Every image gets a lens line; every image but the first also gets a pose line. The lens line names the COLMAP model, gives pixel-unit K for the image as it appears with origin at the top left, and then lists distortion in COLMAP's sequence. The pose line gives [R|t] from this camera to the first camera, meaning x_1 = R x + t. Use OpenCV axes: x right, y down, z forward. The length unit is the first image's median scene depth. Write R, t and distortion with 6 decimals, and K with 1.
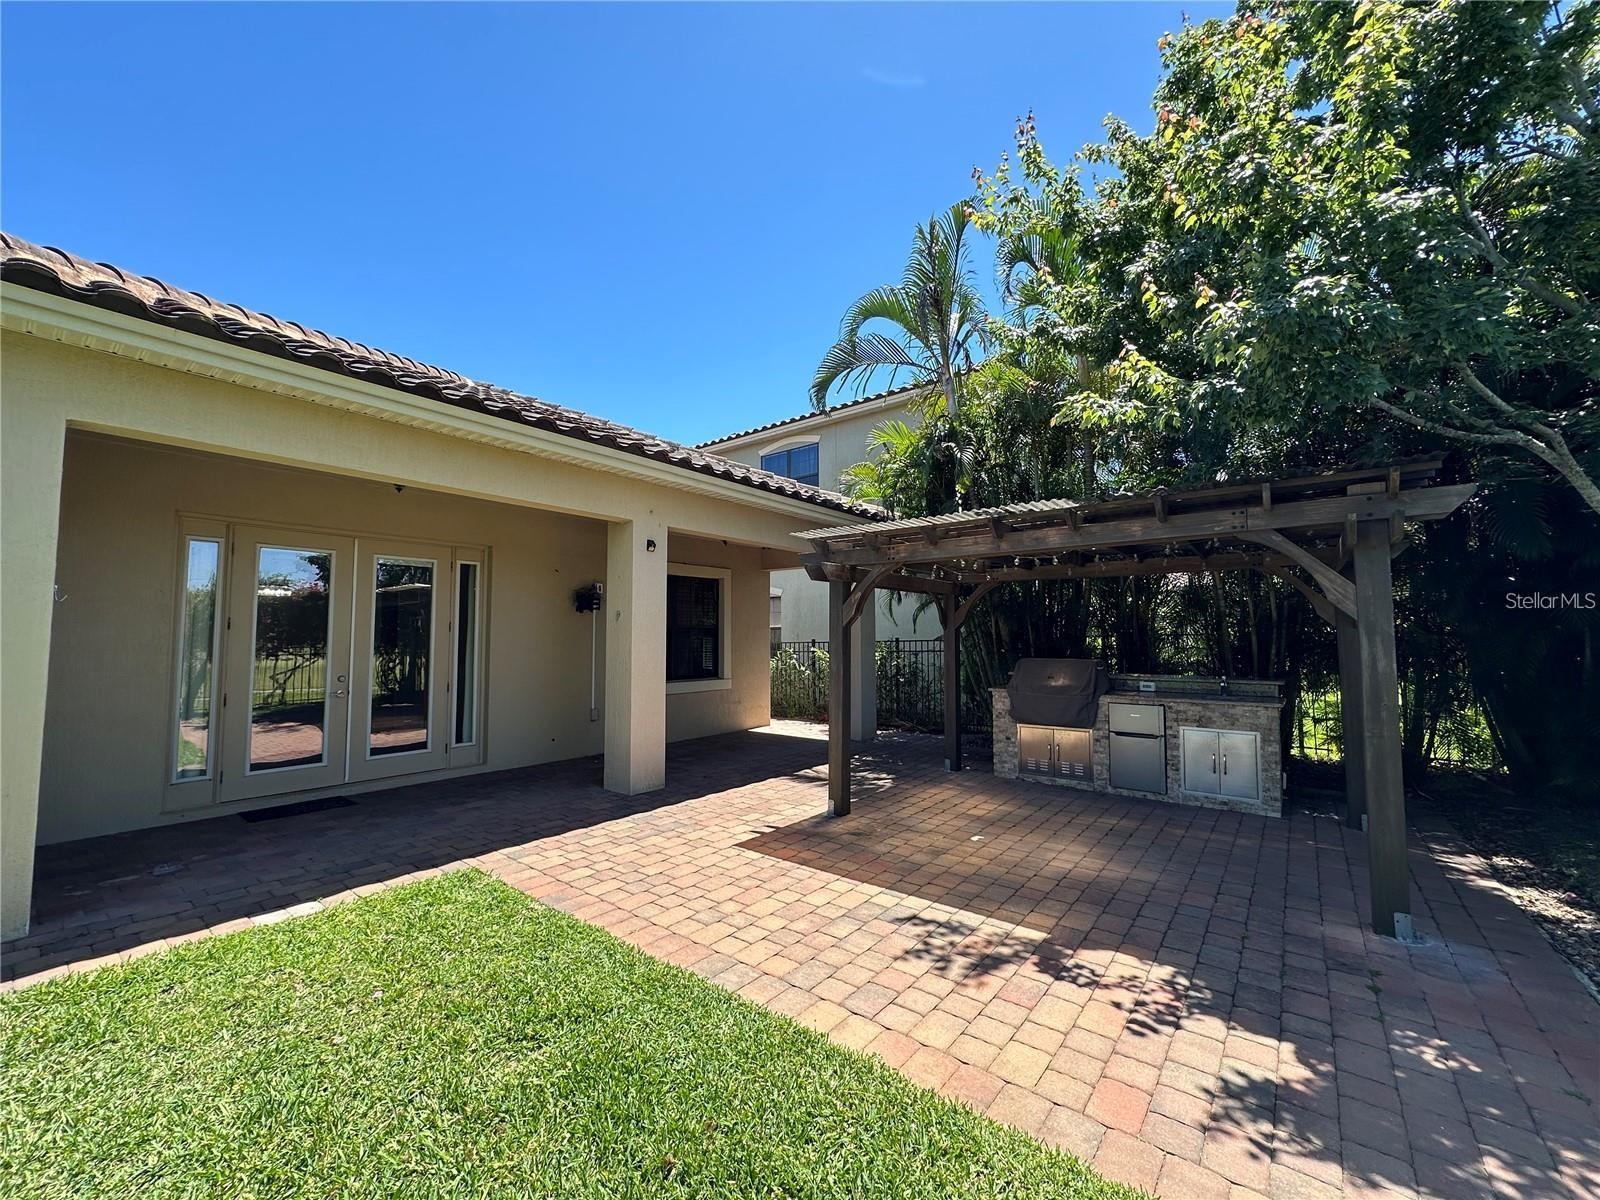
lens RADIAL K [[637.1, 0, 801.4], [0, 637.1, 603.6], [0, 0, 1]] dist [-0.002995, 0.000917]
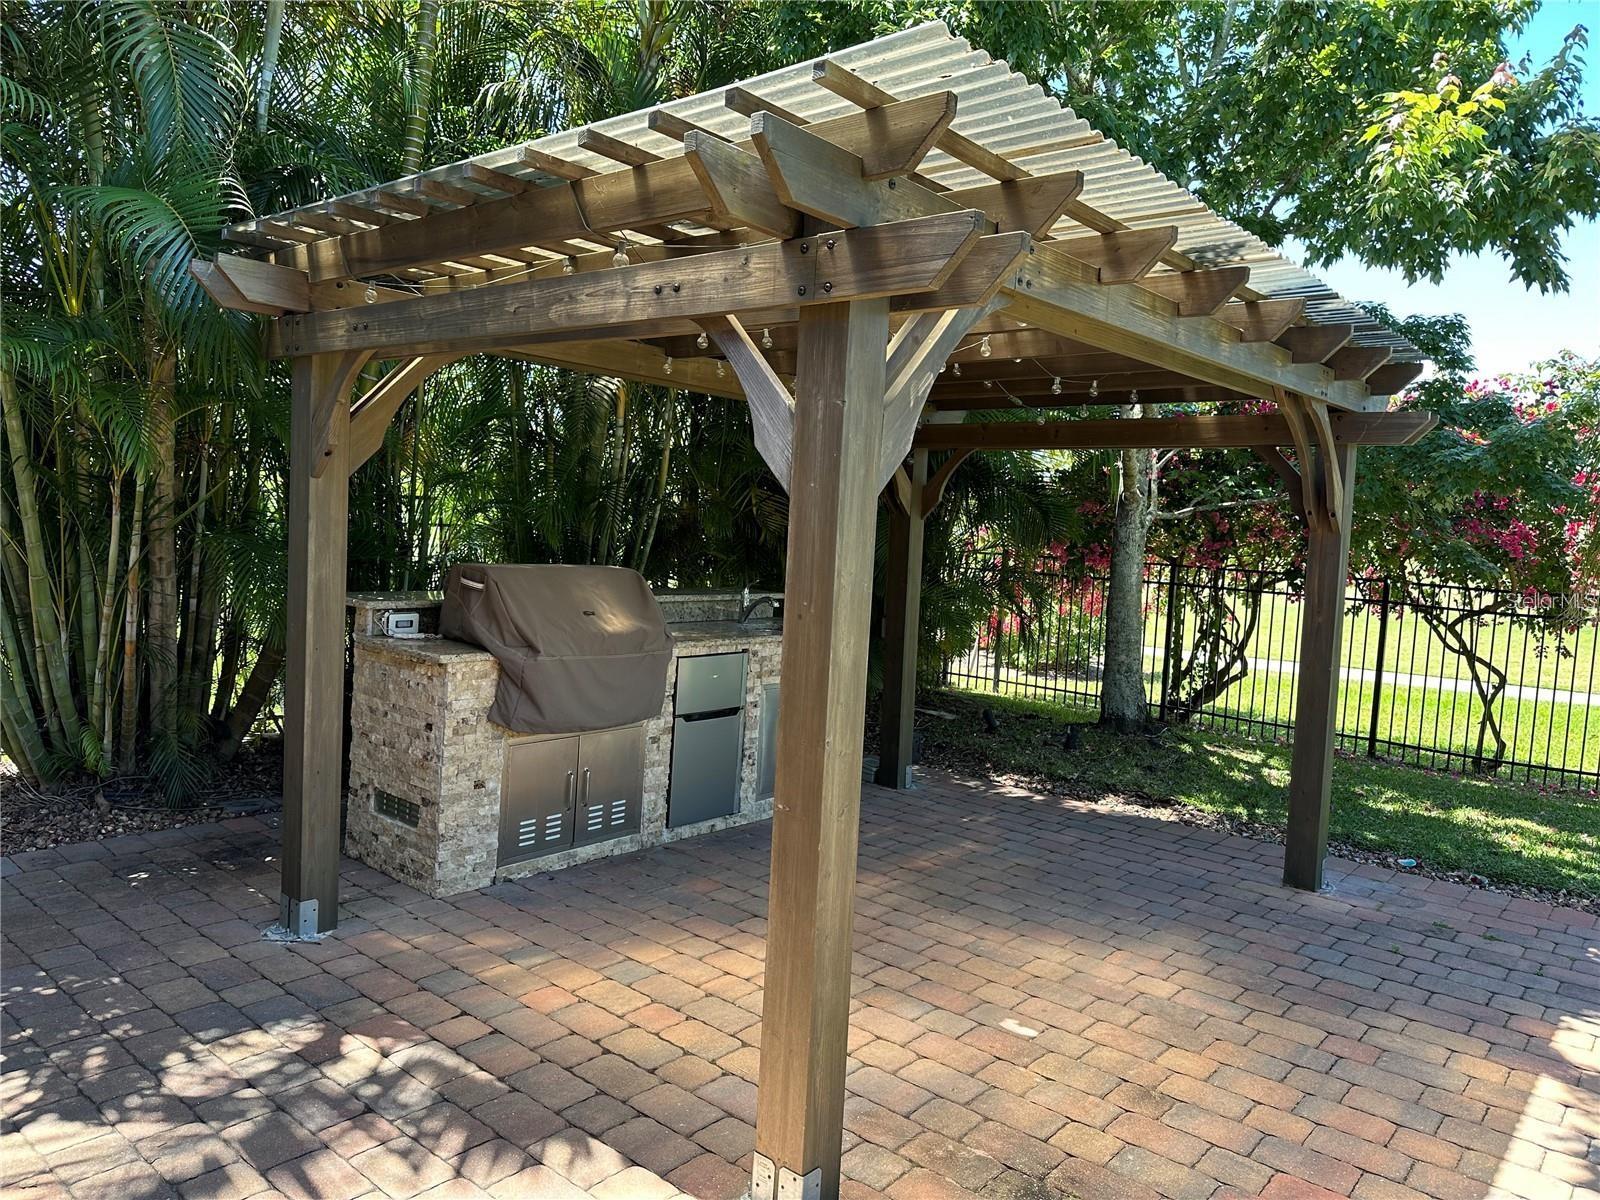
lens RADIAL K [[1119.1, 0, 786.6], [0, 1119.1, 590.2], [0, 0, 1]] dist [0.034145, -0.045170]
pose [[0.046249, -0.062218, 0.996990, -0.534247], [-0.103251, 0.992415, 0.066722, 0.065223], [-0.993579, -0.106026, 0.039475, 1.395622]]
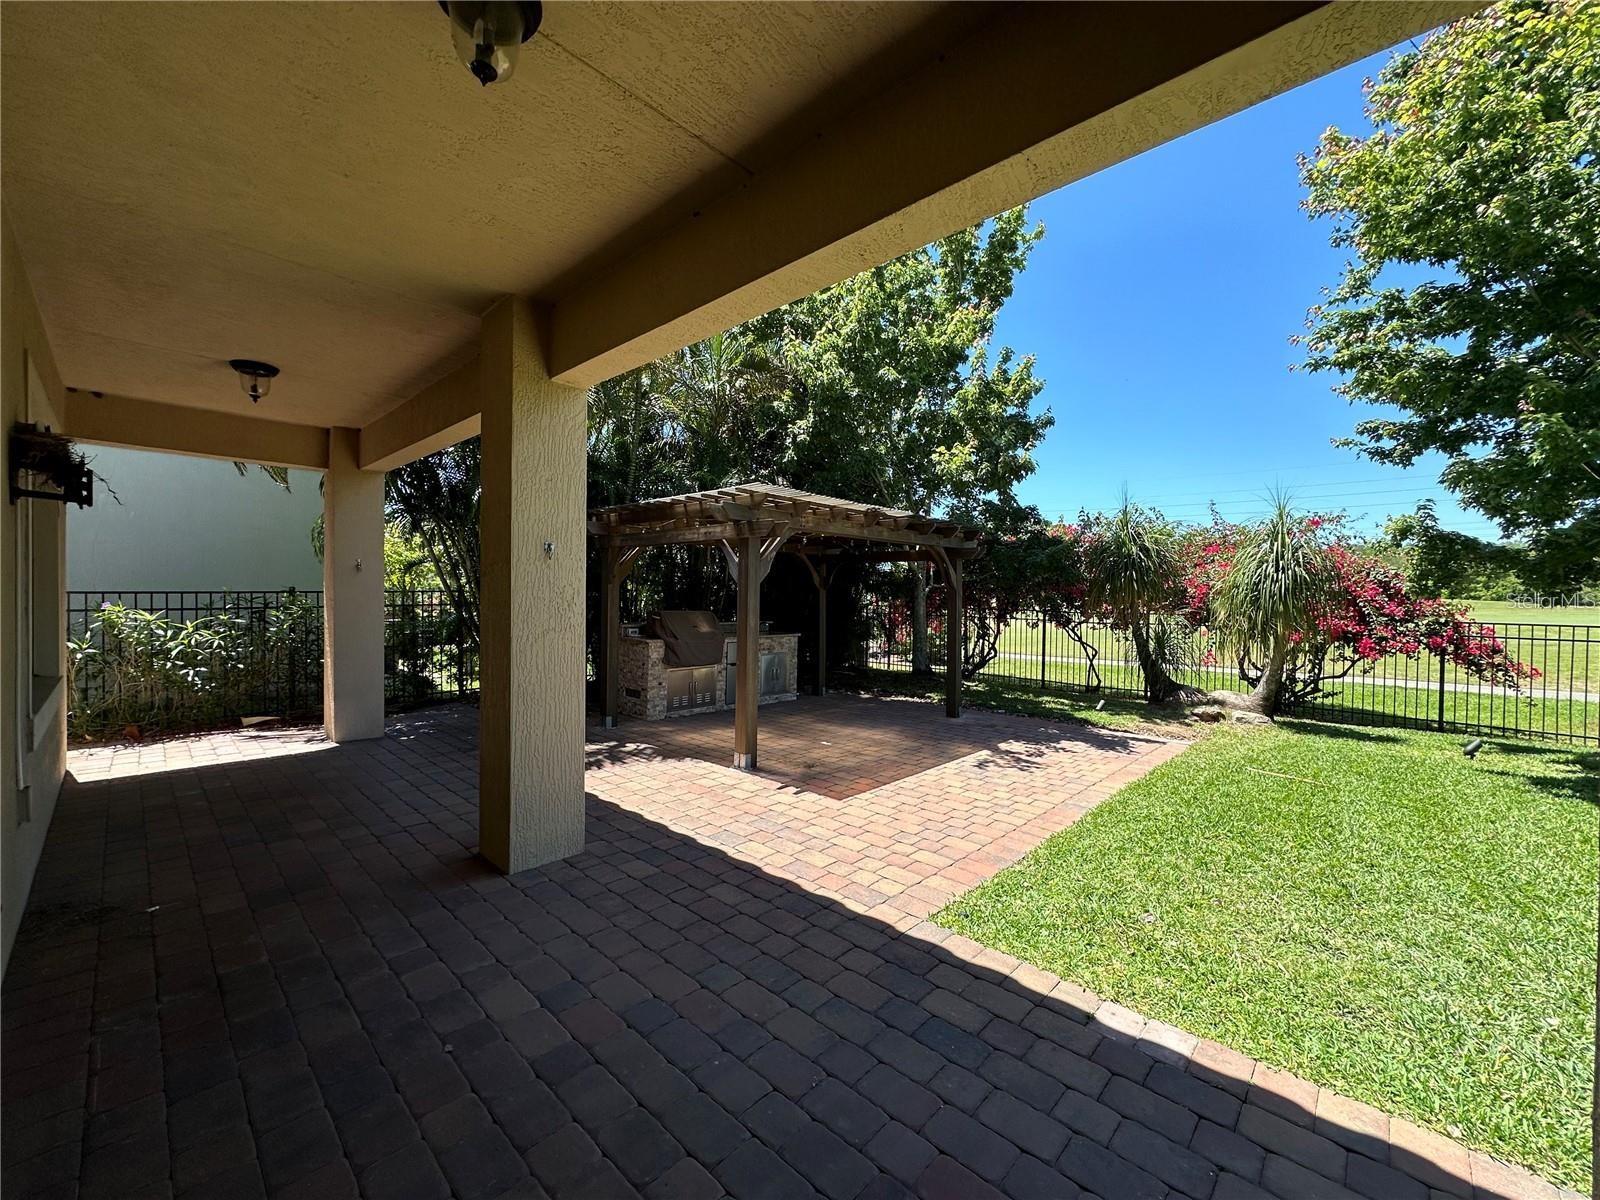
lens RADIAL K [[637.1, 0, 789.2], [0, 637.1, 599.6], [0, 0, 1]] dist [-0.002995, 0.000917]
pose [[0.095002, -0.007062, 0.995452, -1.311121], [-0.065551, 0.997760, 0.013334, 0.060601], [-0.993316, -0.066520, 0.094327, 1.174319]]
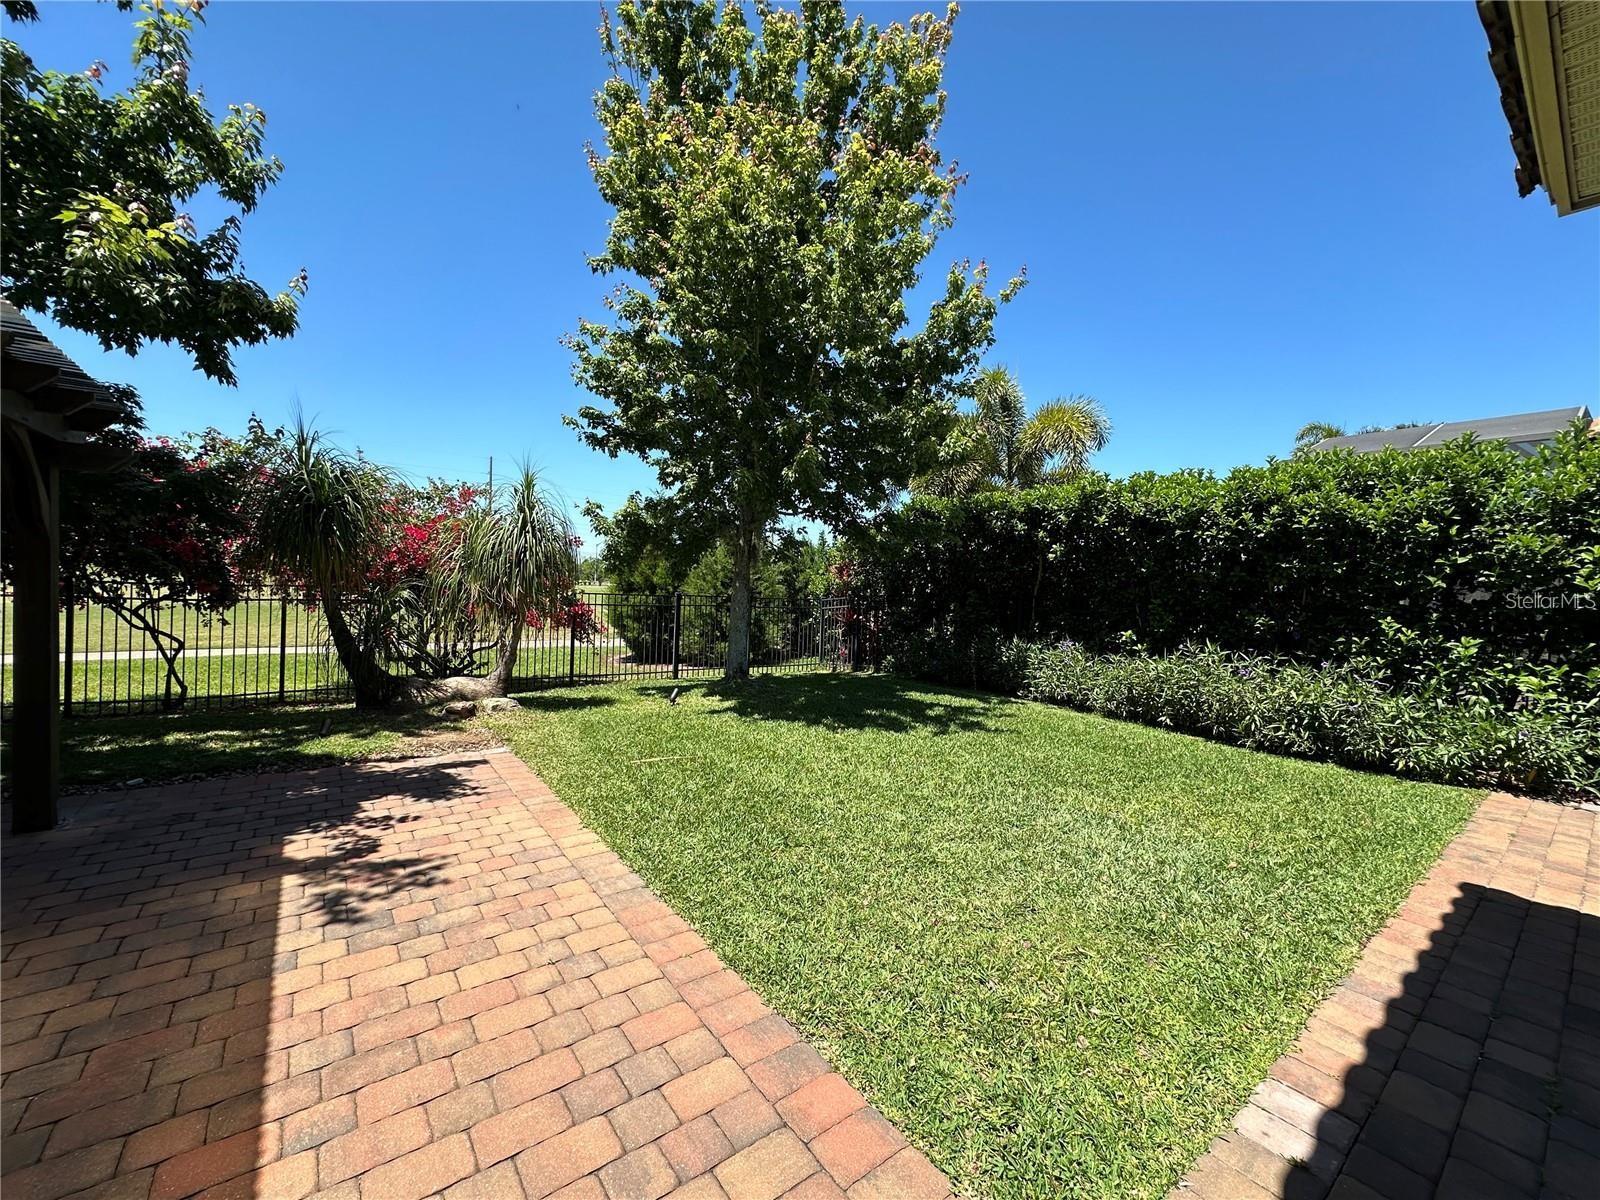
lens RADIAL K [[637.1, 0, 804.1], [0, 637.1, 599.4], [0, 0, 1]] dist [-0.002995, 0.000917]
pose [[-0.969227, -0.039301, 0.243011, -0.472520], [-0.048942, 0.998231, -0.033764, 0.086921], [-0.241254, -0.044618, -0.969436, 1.434203]]
